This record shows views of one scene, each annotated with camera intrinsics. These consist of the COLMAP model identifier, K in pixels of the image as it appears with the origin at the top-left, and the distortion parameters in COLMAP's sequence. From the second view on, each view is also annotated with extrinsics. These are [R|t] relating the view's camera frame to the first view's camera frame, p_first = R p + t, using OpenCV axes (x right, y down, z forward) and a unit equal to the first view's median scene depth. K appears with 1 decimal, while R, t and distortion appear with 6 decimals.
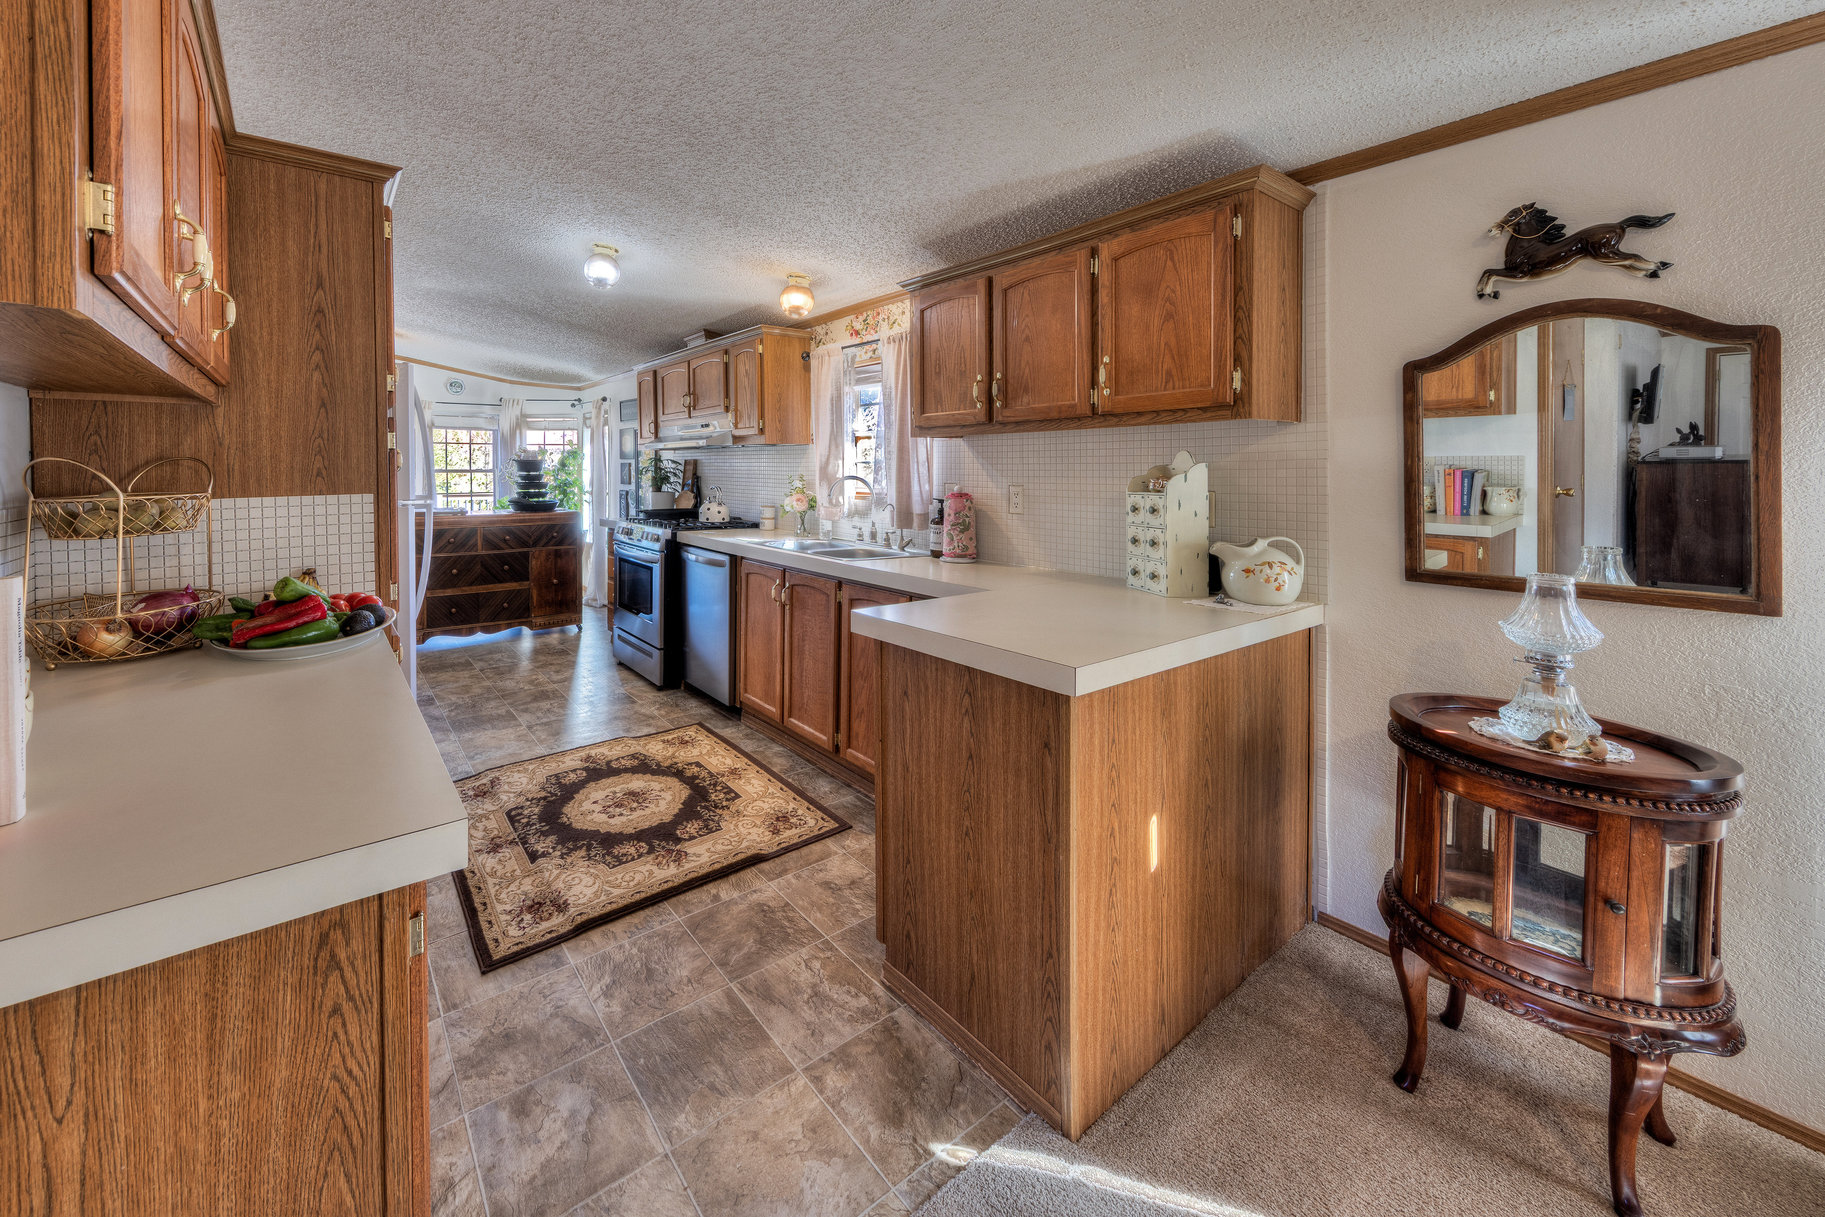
lens RADIAL K [[693.1, 0, 791.0], [0, 693.1, 474.7], [0, 0, 1]] dist [0.003431, -0.000106]
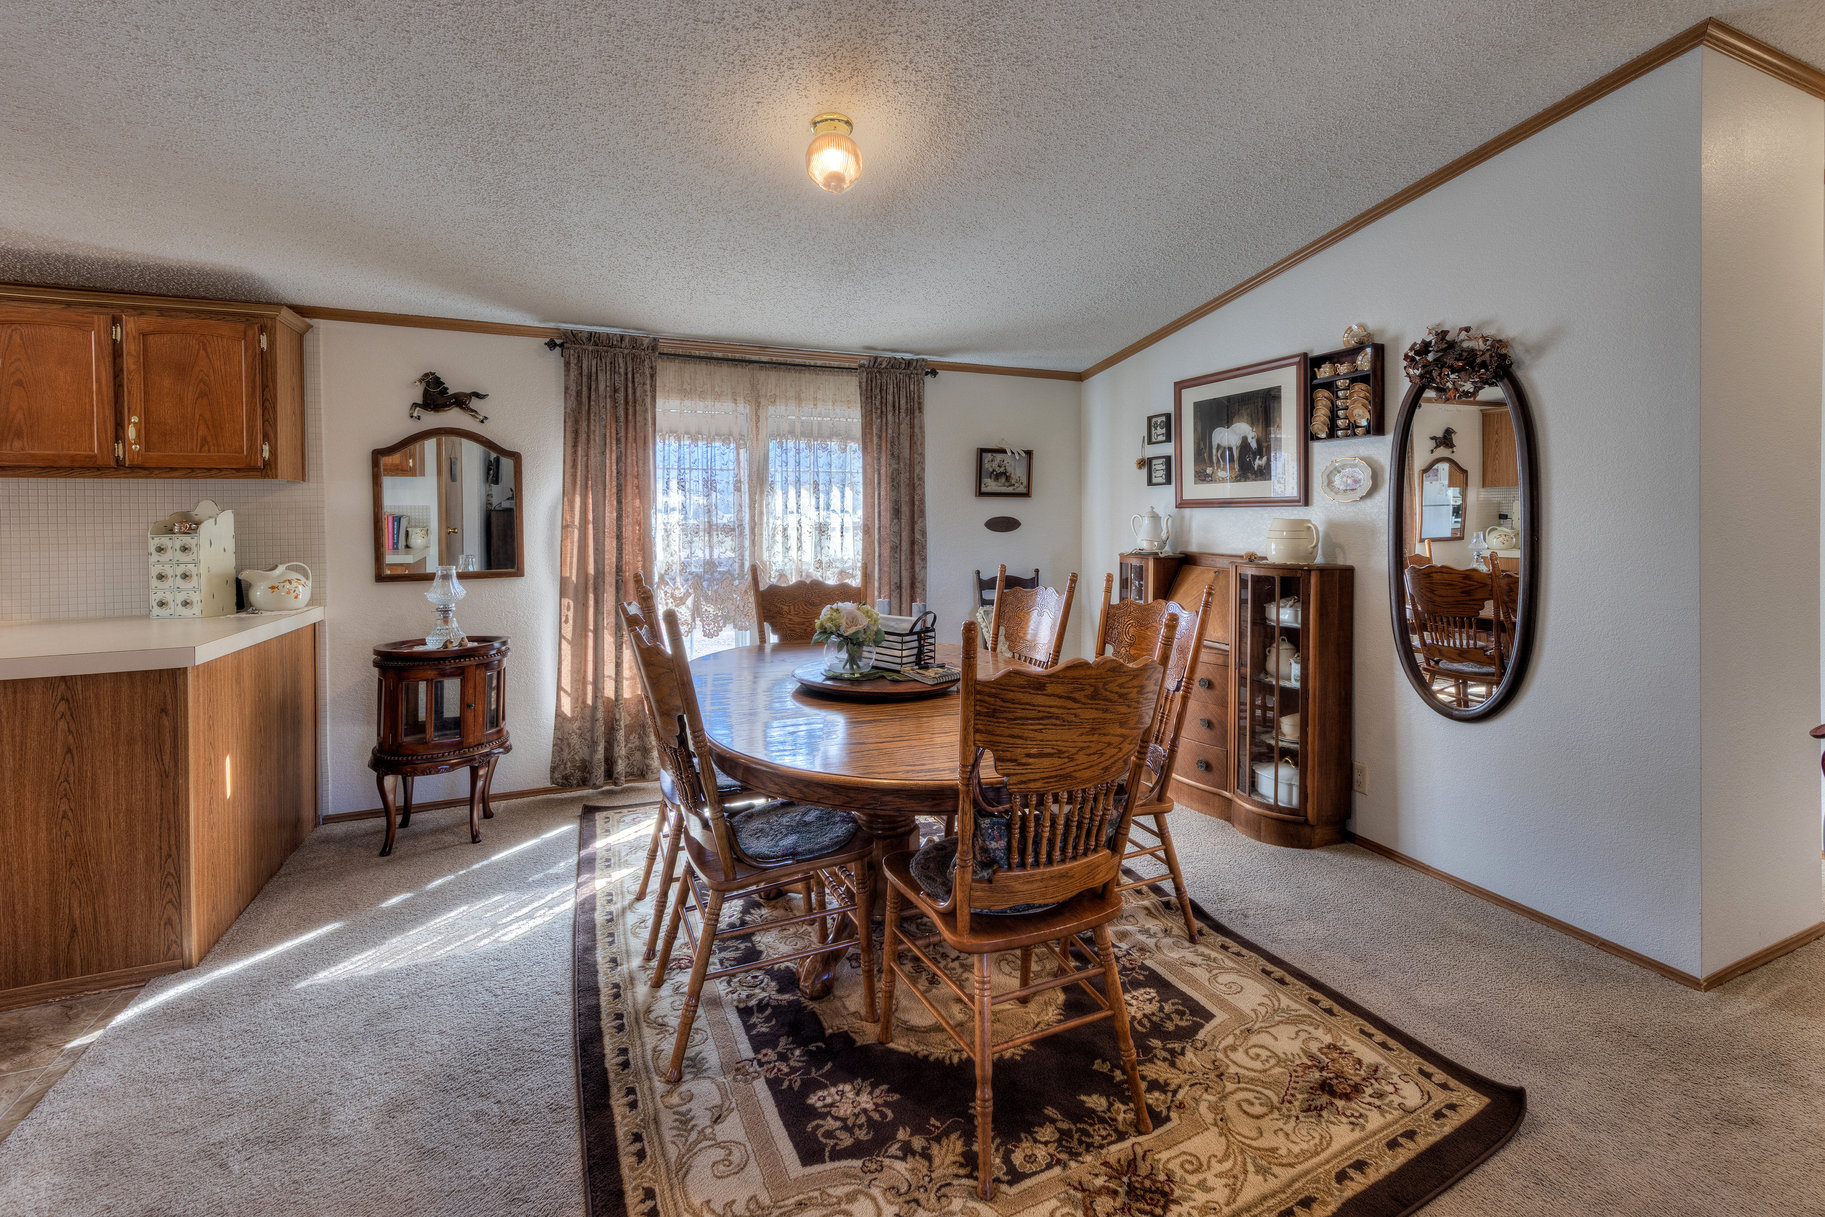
lens RADIAL K [[786.2, 0, 935.3], [0, 786.2, 521.5], [0, 0, 1]] dist [0.019235, -0.009356]
pose [[0.186388, -0.010378, 0.982421, -0.611155], [0.012995, 0.999883, 0.008097, 0.009437], [-0.982390, 0.011258, 0.186501, -0.562253]]
